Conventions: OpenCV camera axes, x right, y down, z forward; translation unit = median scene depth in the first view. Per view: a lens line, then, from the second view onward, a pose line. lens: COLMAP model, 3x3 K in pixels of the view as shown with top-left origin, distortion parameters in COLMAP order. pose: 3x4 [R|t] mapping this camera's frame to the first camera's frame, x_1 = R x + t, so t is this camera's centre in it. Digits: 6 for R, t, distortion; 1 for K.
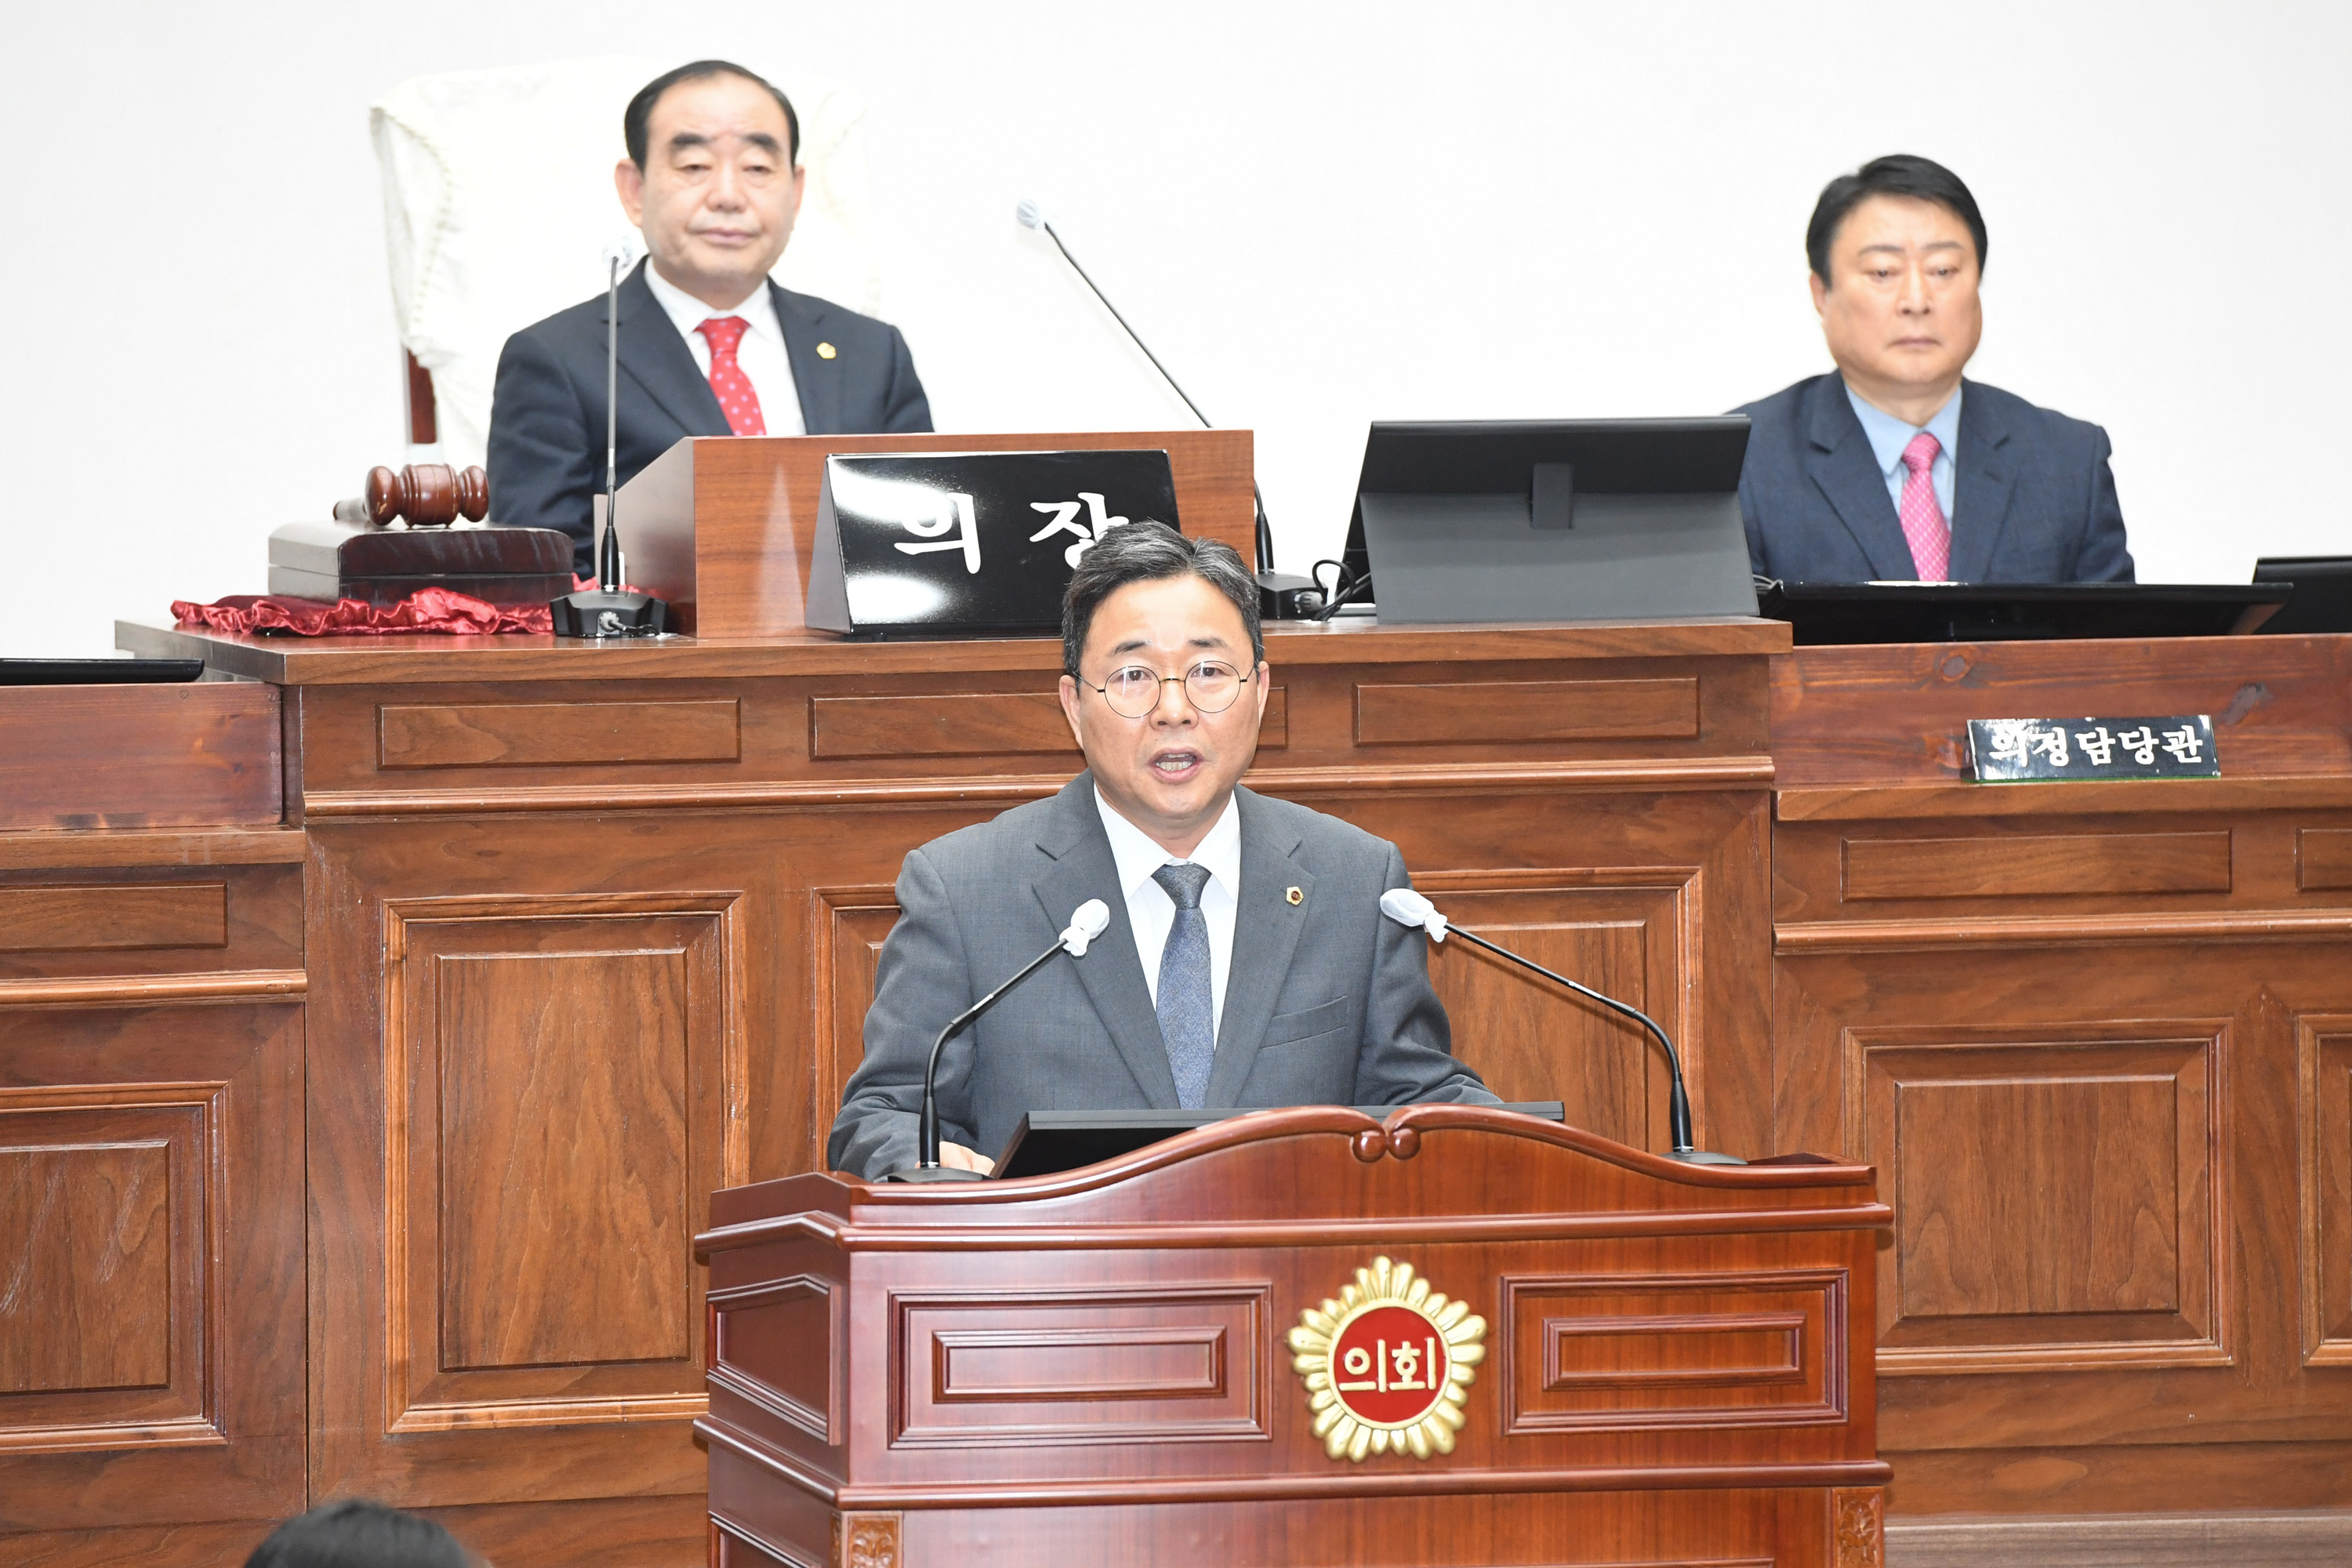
lens RADIAL K [[13089.9, 0, 1172.1], [0, 13089.9, 853.5], [0, 0, 1]] dist [2.214185, 0.000000]
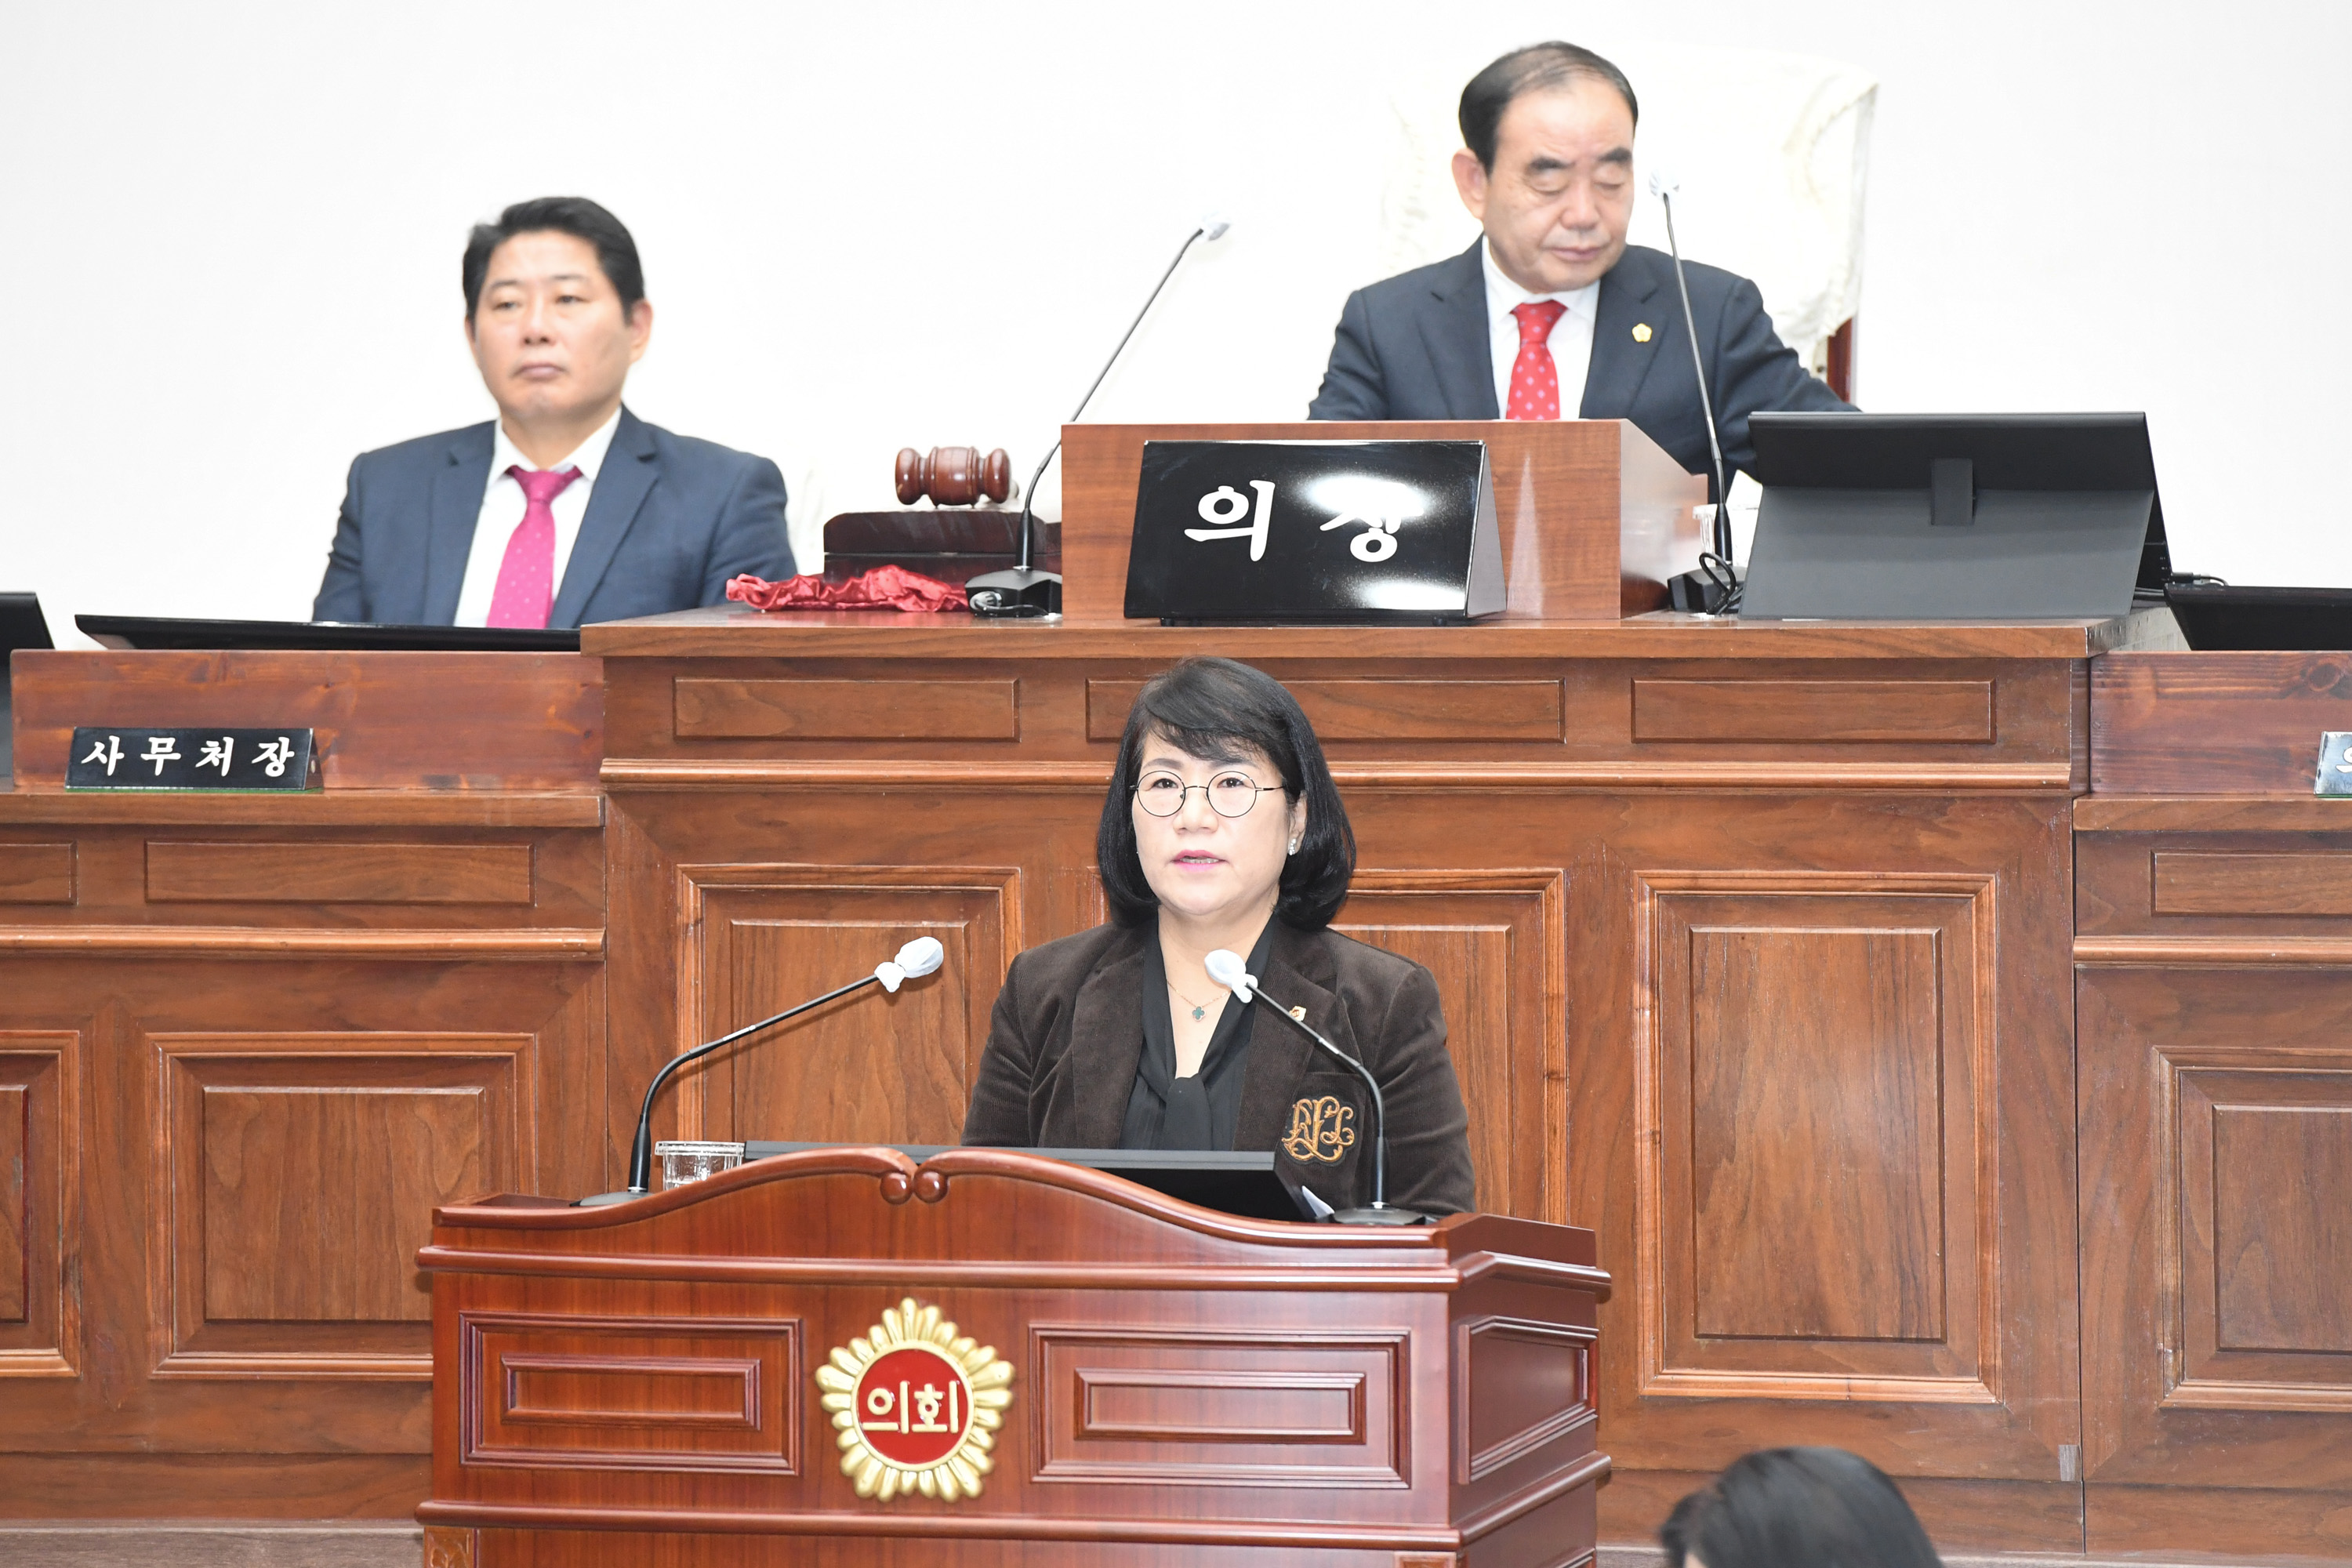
lens RADIAL K [[13089.9, 0, 1134.2], [0, 13089.9, 841.5], [0, 0, 1]] dist [2.214185, 0.000000]
pose [[0.875905, 0.029470, -0.481583, 0.461545], [-0.028947, 0.999545, 0.008517, -0.008056], [0.481615, 0.006480, 0.876359, 0.110429]]
